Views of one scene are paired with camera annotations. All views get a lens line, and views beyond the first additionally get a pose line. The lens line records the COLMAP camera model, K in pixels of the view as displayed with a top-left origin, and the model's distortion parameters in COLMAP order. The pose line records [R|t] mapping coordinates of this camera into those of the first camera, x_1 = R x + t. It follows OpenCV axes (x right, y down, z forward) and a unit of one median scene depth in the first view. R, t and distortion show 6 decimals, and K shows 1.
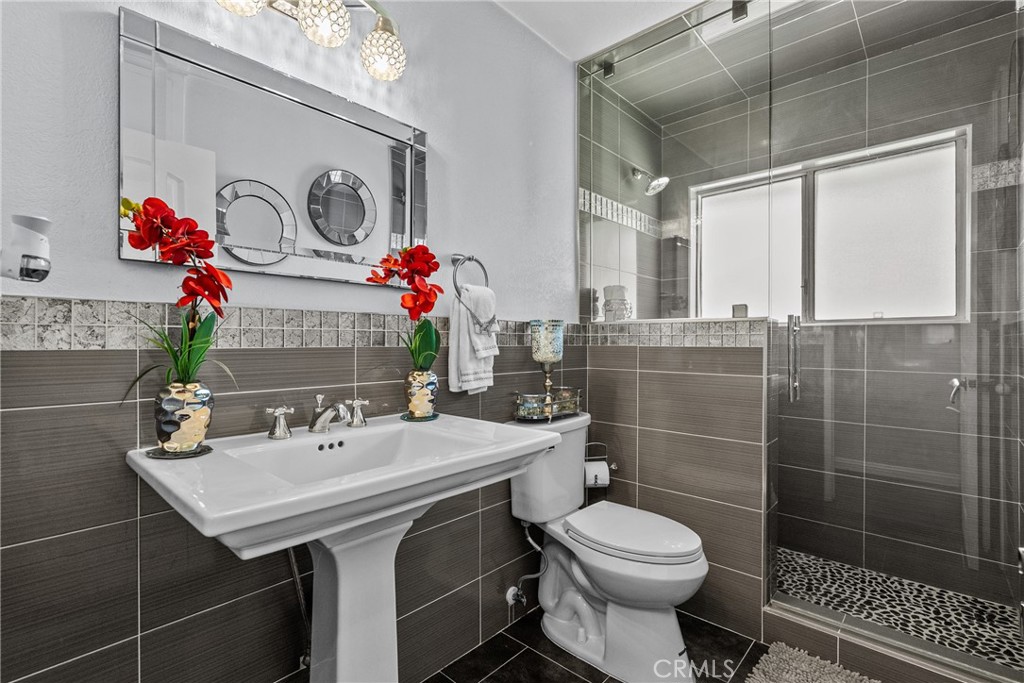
lens RADIAL K [[467.0, 0, 504.9], [0, 467.0, 344.7], [0, 0, 1]] dist [0.001592, 0.001387]
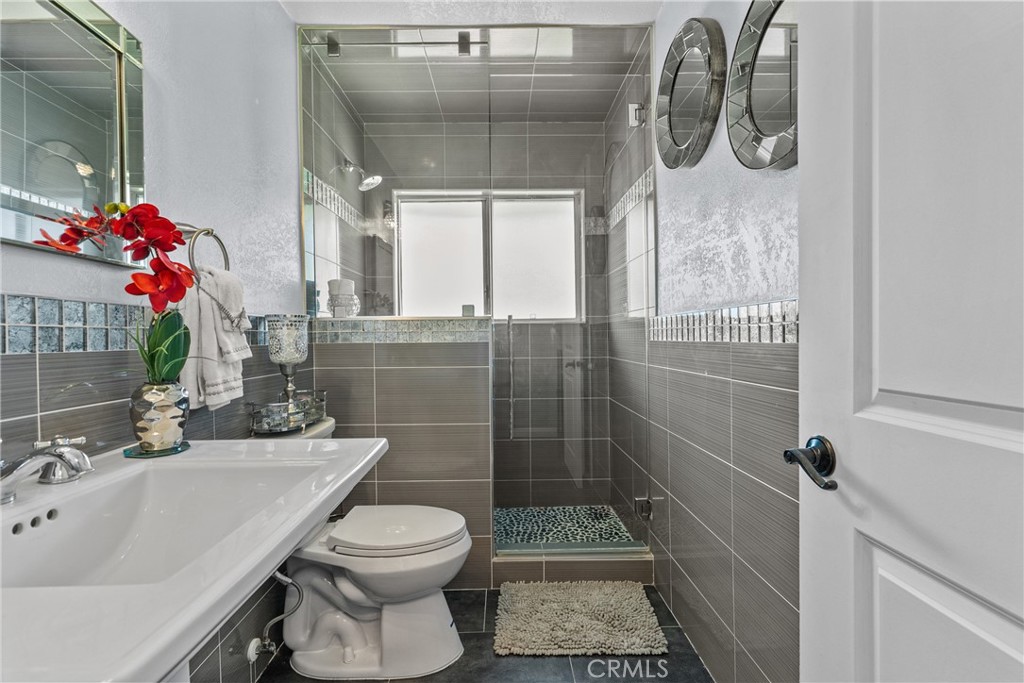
lens RADIAL K [[467.0, 0, 504.9], [0, 467.0, 344.7], [0, 0, 1]] dist [0.001592, 0.001387]
pose [[0.727212, -0.021950, 0.686062, -0.220710], [0.016341, 0.999759, 0.014666, -0.004030], [-0.686218, 0.000545, 0.727395, 0.102187]]
